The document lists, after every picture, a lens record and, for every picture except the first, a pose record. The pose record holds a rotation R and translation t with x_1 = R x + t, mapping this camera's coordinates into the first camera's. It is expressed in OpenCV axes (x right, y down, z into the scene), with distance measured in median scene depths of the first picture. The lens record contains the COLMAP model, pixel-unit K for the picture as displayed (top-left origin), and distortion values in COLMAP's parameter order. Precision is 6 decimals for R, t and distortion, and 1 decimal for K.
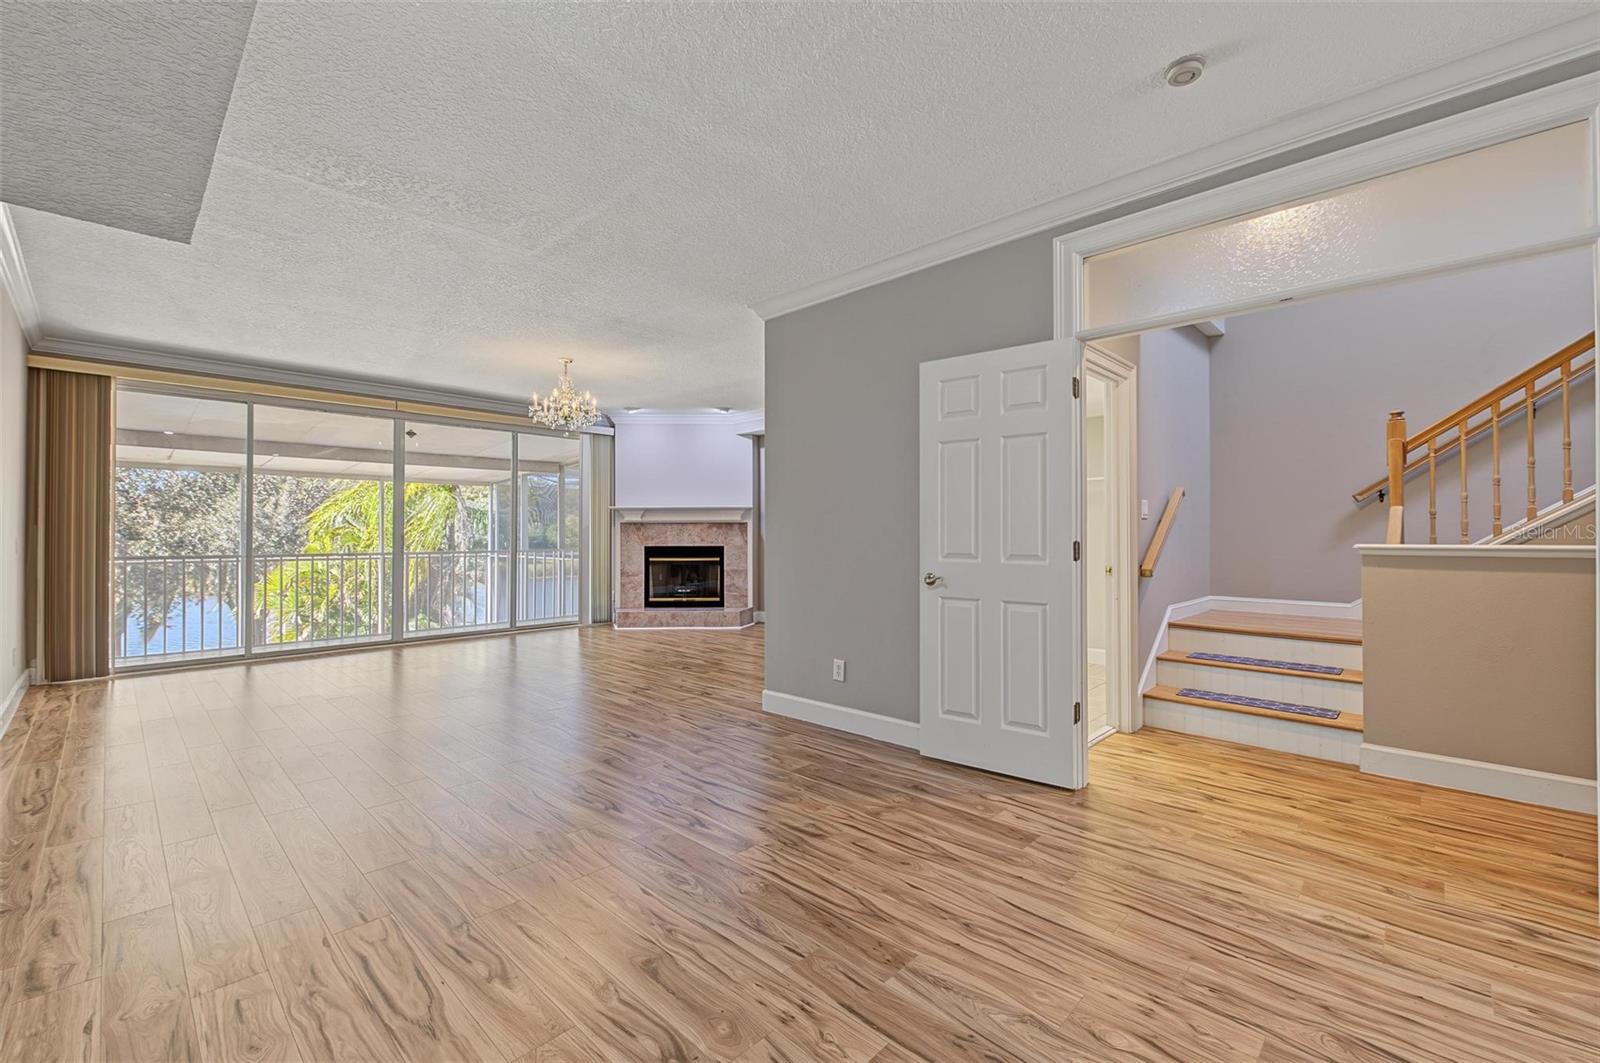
lens RADIAL K [[670.9, 0, 802.2], [0, 670.9, 531.8], [0, 0, 1]] dist [-0.000639, -0.001862]
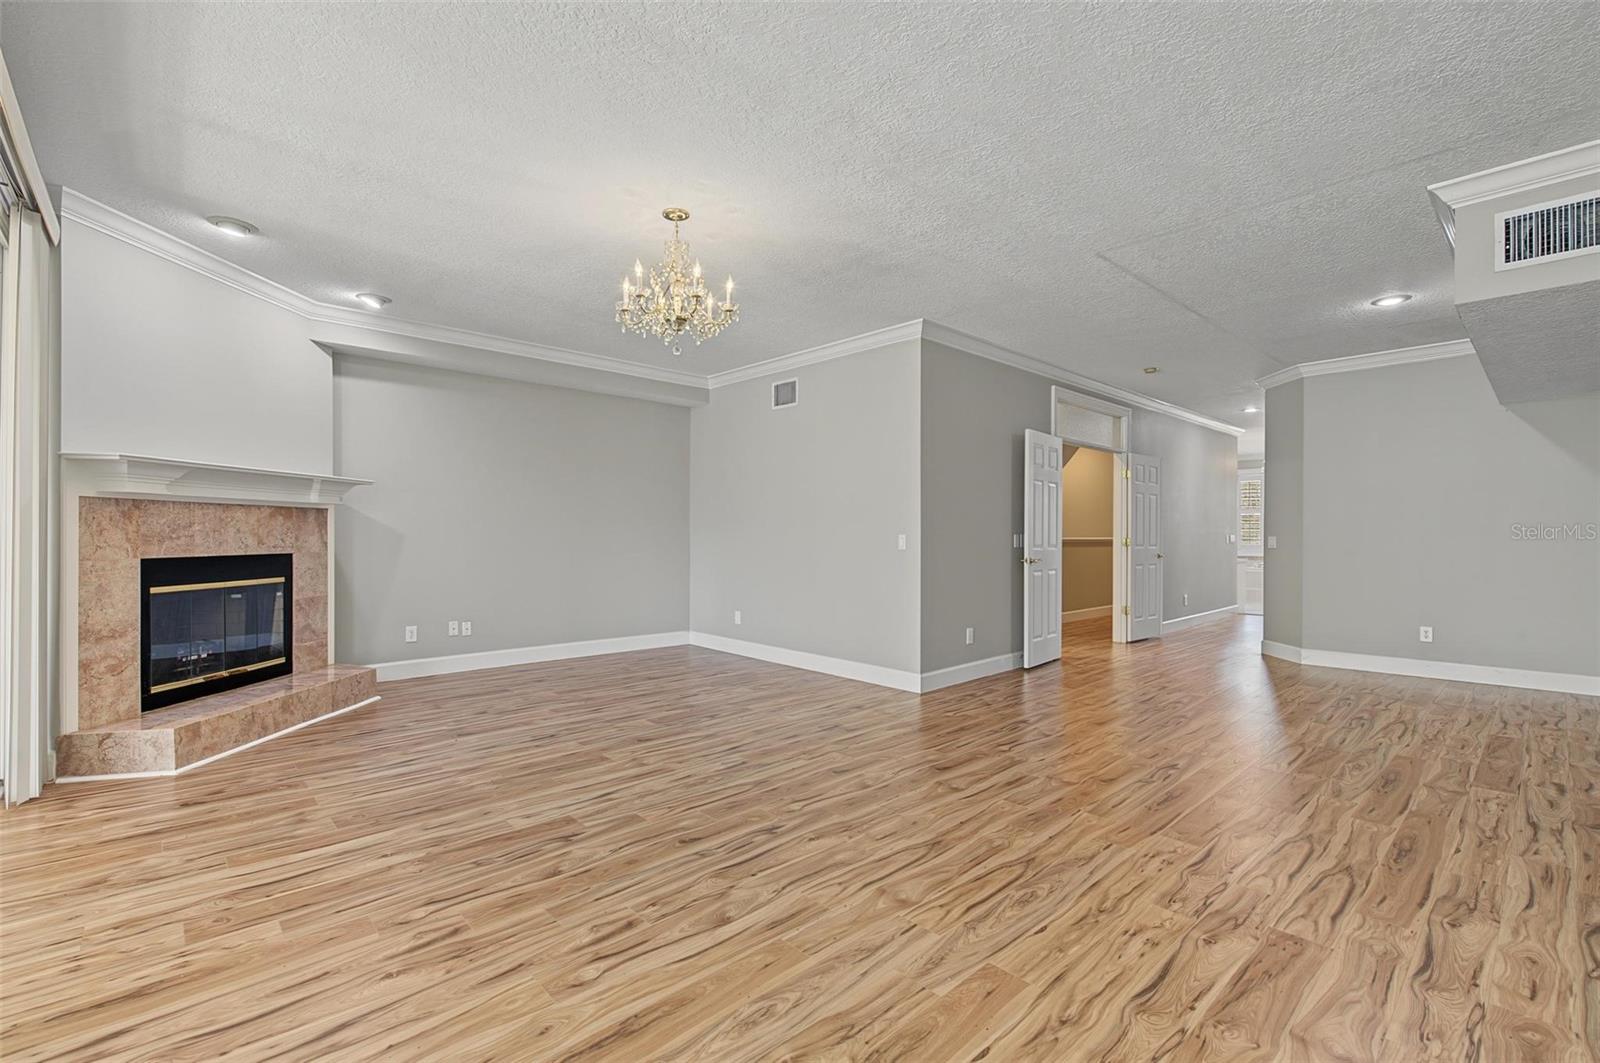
lens RADIAL K [[697.6, 0, 801.0], [0, 697.6, 530.3], [0, 0, 1]] dist [0.000687, 0.000205]
pose [[0.053417, 0.007795, 0.998542, -0.627350], [-0.009305, 0.999930, -0.007308, 0.004005], [-0.998529, -0.008901, 0.053486, 0.586605]]
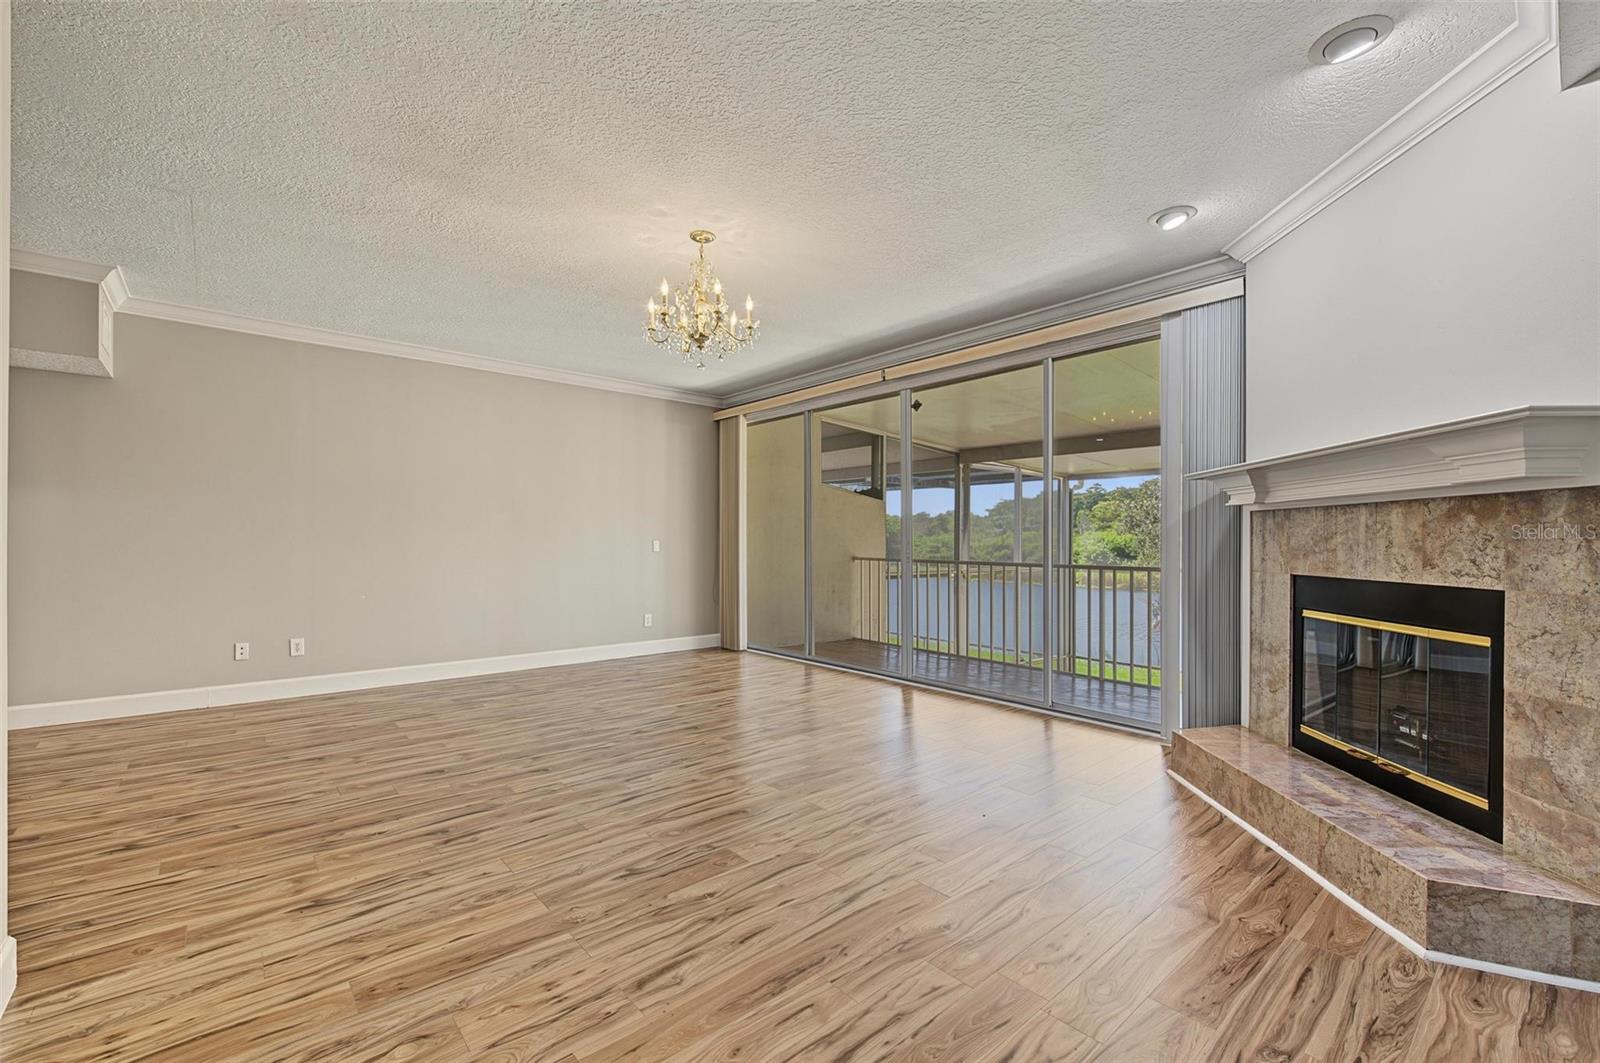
lens RADIAL K [[670.9, 0, 793.3], [0, 670.9, 544.2], [0, 0, 1]] dist [-0.000639, -0.001862]
pose [[-0.099503, 0.007835, -0.995006, 0.146624], [0.000824, 0.999969, 0.007792, 0.002356], [0.995037, -0.000044, -0.099507, 0.770890]]
